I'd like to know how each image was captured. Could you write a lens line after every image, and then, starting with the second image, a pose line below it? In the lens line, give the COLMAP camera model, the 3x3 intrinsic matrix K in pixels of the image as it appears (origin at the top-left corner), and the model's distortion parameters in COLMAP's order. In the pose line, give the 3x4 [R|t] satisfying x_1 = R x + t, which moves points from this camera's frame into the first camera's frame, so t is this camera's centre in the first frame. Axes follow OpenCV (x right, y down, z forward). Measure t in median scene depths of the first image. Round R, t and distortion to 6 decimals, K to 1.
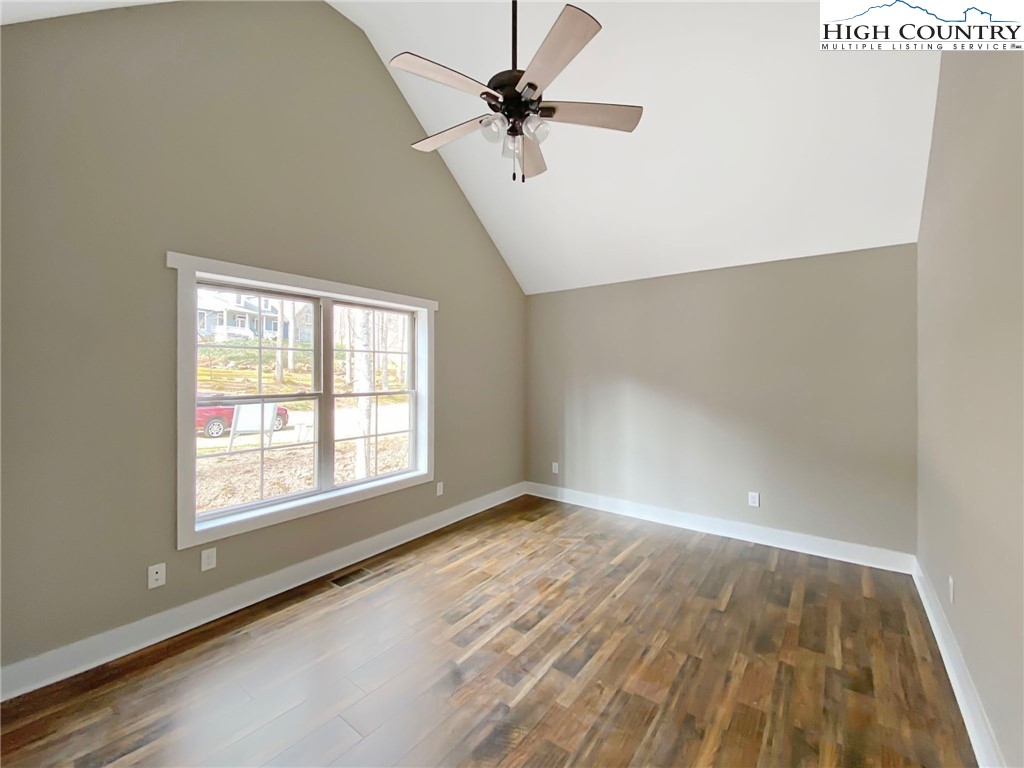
lens RADIAL K [[420.2, 0, 514.9], [0, 420.2, 380.0], [0, 0, 1]] dist [0.002791, -0.000192]
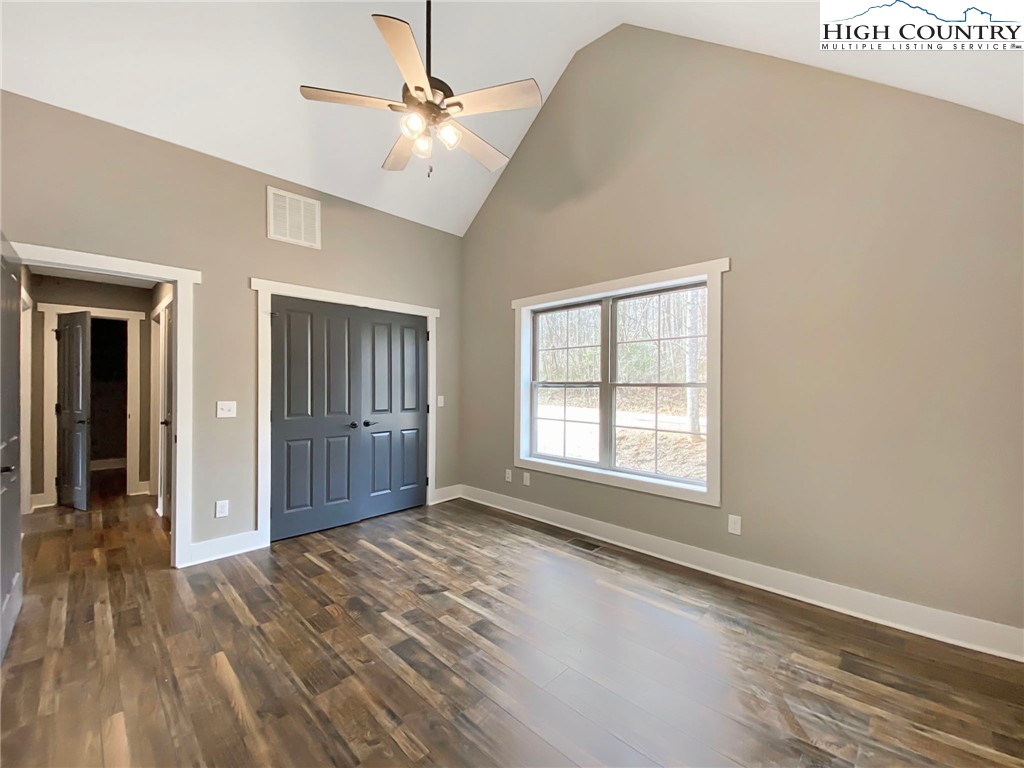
lens RADIAL K [[420.2, 0, 514.9], [0, 420.2, 380.0], [0, 0, 1]] dist [0.002791, -0.000192]
pose [[-0.108080, 0.002131, -0.994140, 0.825936], [-0.020658, 0.999777, 0.004389, 0.029733], [0.993928, 0.021011, -0.108012, 1.025862]]
